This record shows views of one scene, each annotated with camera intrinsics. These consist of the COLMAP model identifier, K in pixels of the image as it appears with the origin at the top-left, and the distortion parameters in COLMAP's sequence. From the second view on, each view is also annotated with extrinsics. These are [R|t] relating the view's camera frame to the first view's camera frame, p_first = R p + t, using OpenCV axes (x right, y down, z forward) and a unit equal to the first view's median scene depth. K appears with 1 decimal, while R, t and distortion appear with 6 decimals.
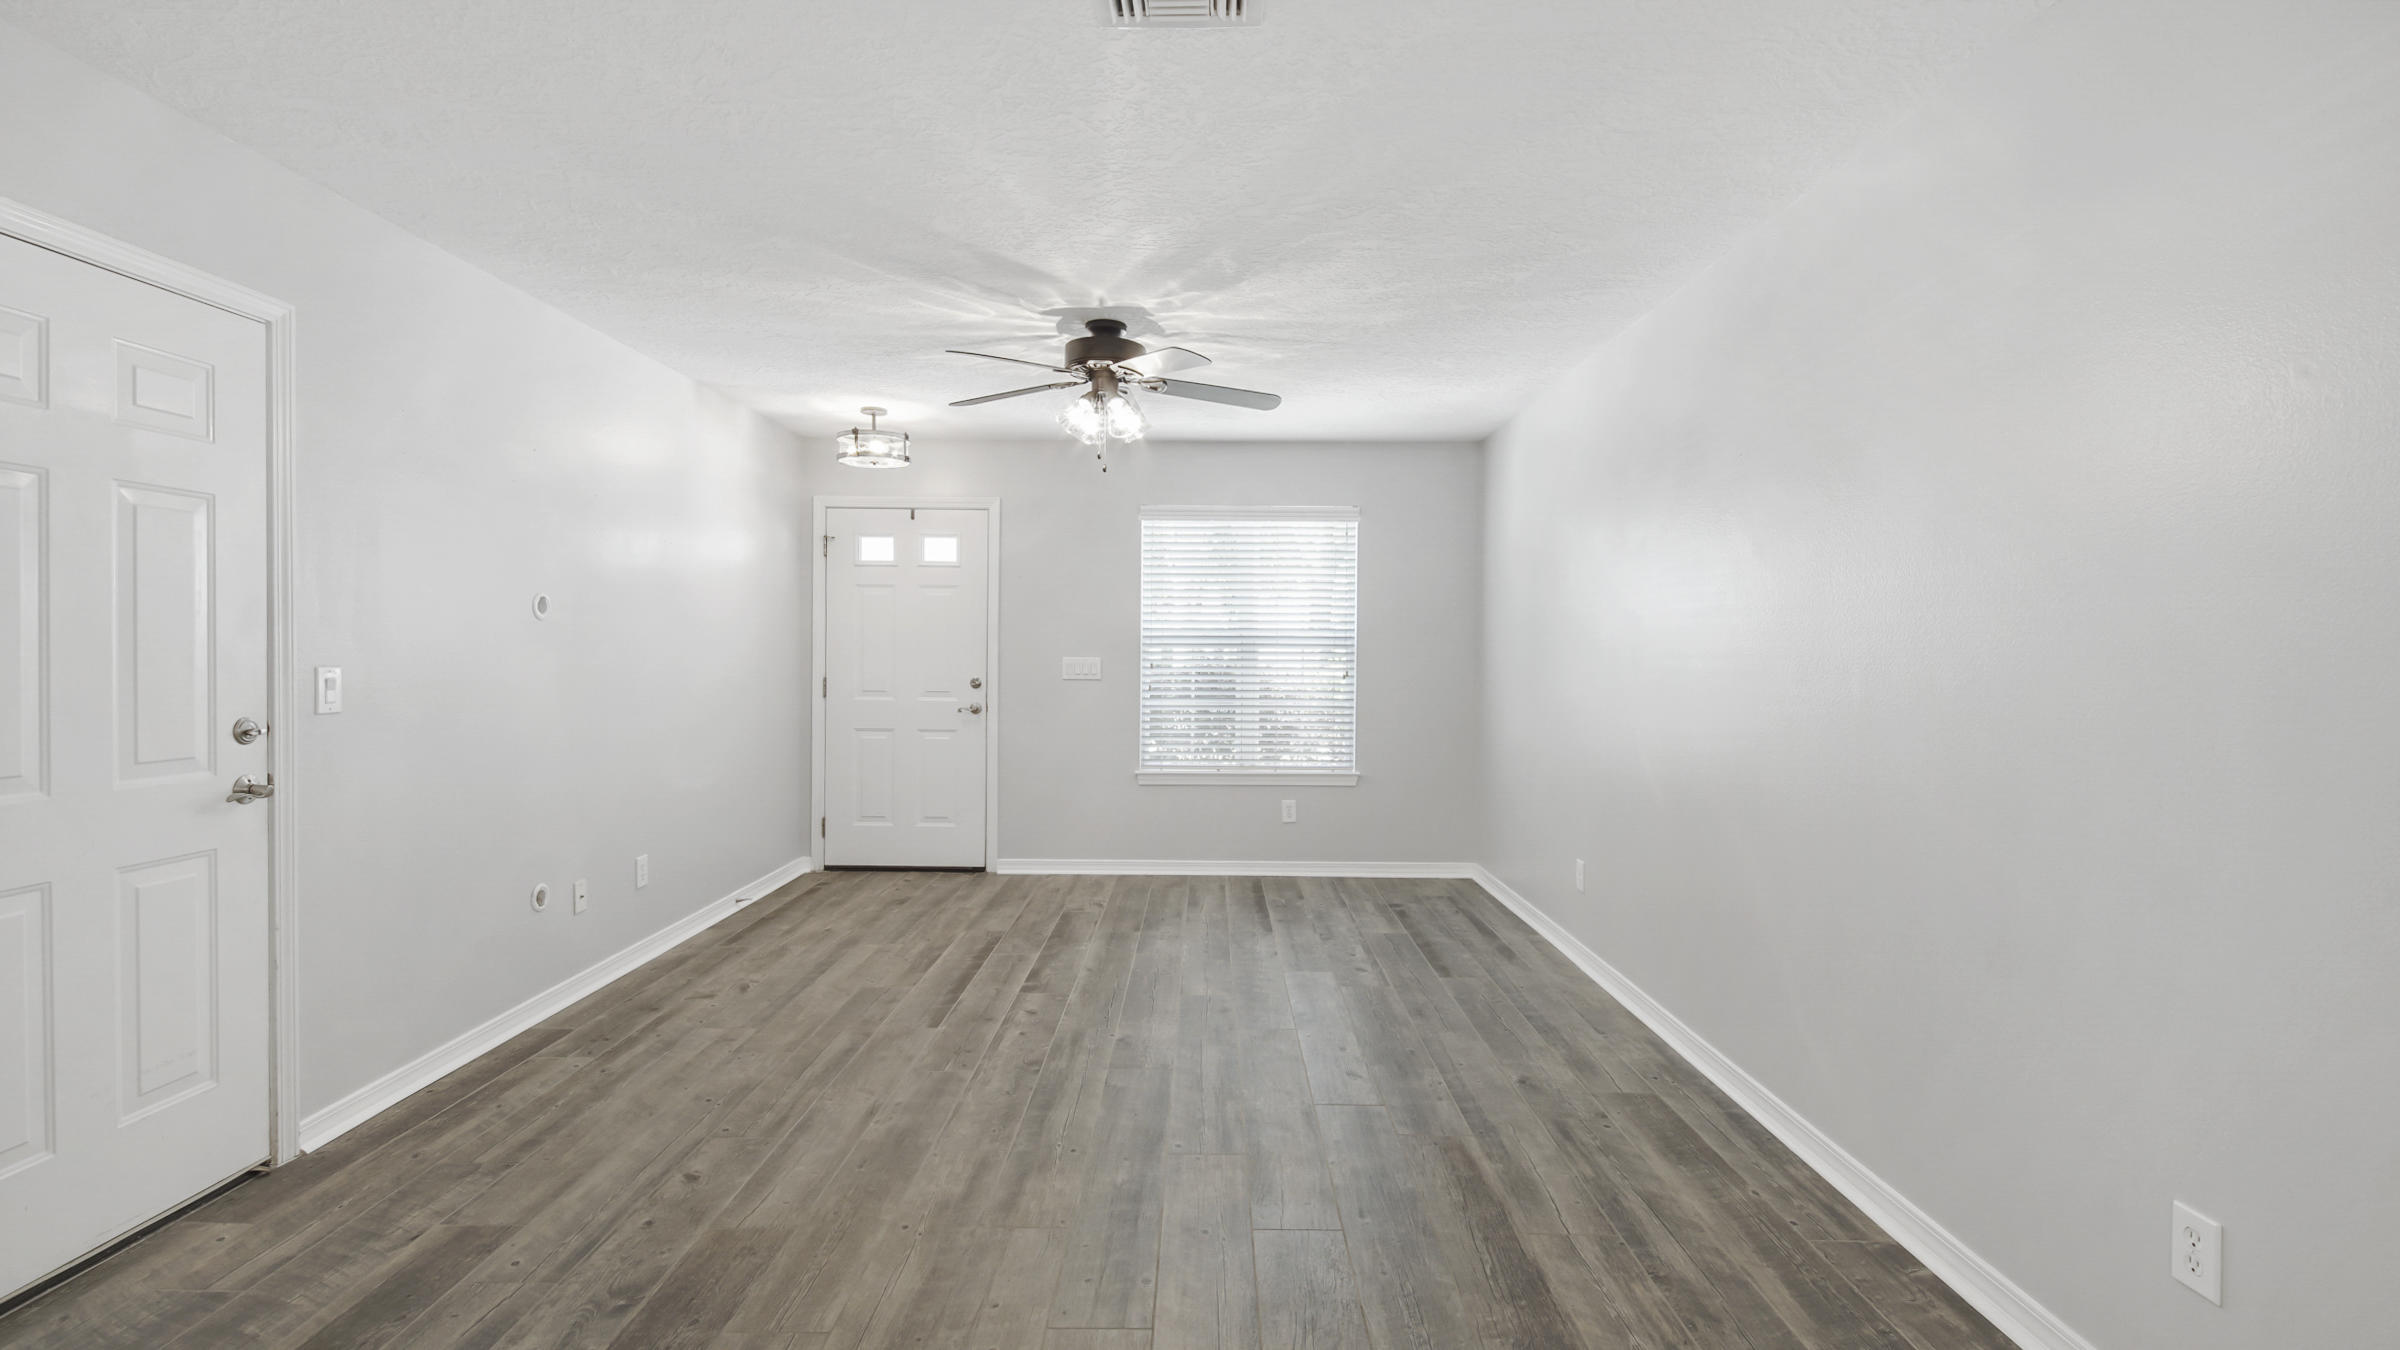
lens RADIAL K [[1064.3, 0, 1201.9], [0, 1064.3, 656.9], [0, 0, 1]] dist [-0.001864, -0.000598]
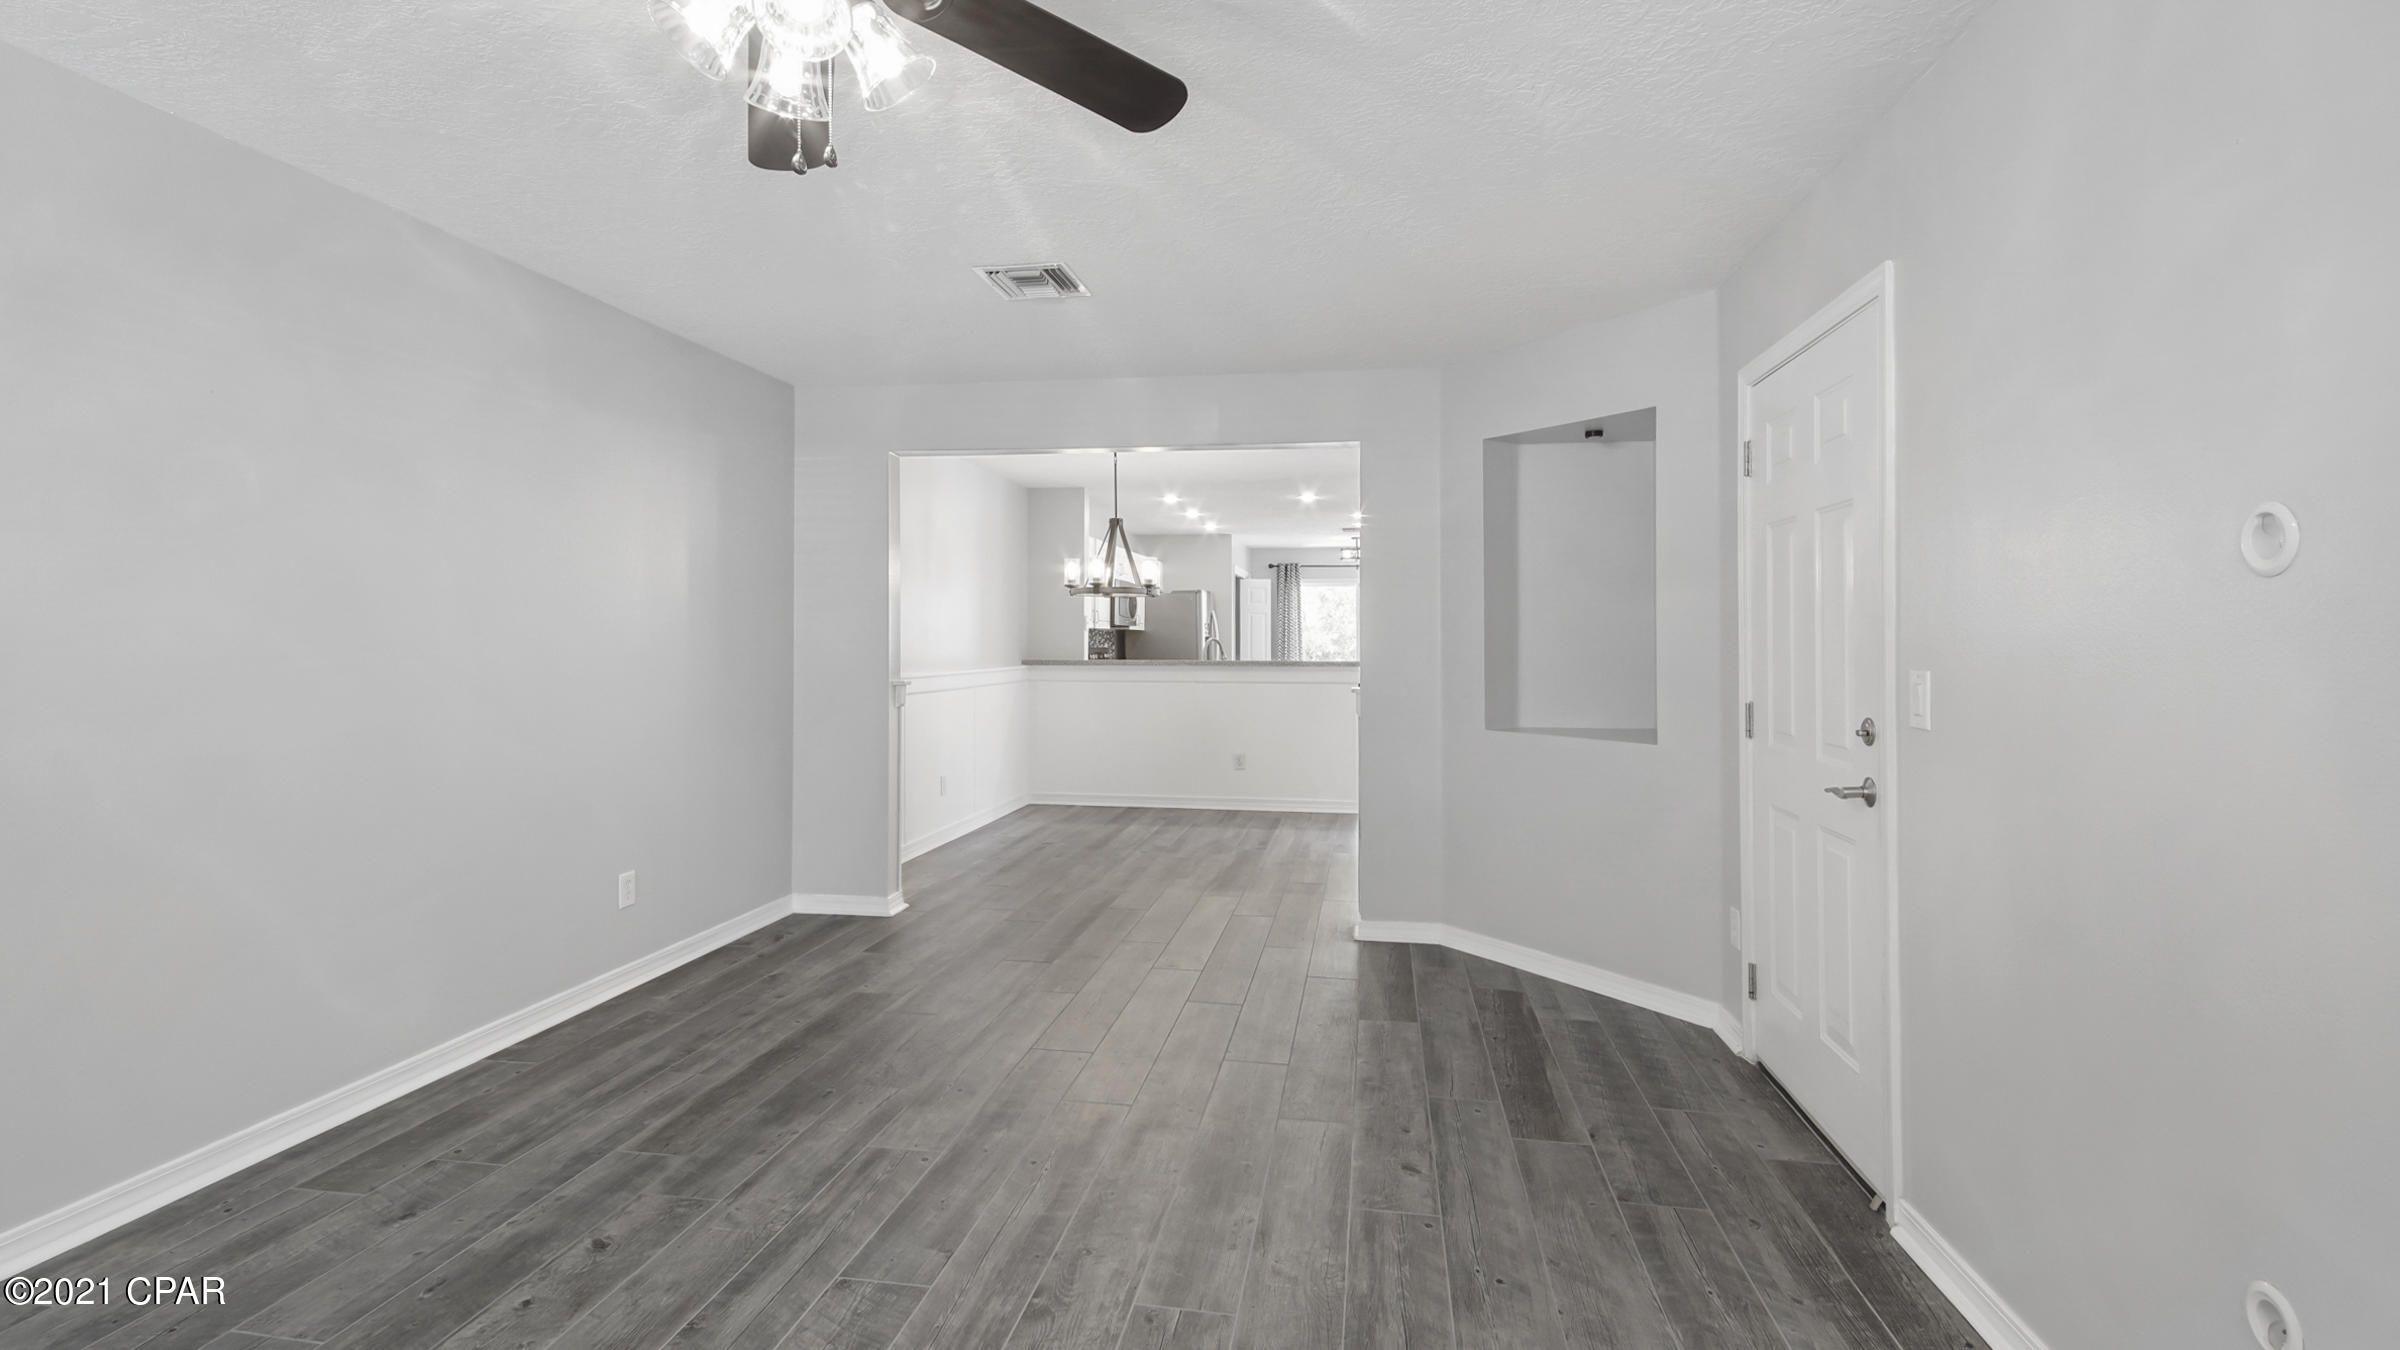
lens RADIAL K [[1064.3, 0, 1201.9], [0, 1064.3, 656.9], [0, 0, 1]] dist [-0.001864, -0.000598]
pose [[-0.988027, -0.016351, 0.153409, -0.405784], [-0.012516, 0.999585, 0.025931, -0.016534], [-0.153770, 0.023701, -0.987822, 1.891781]]
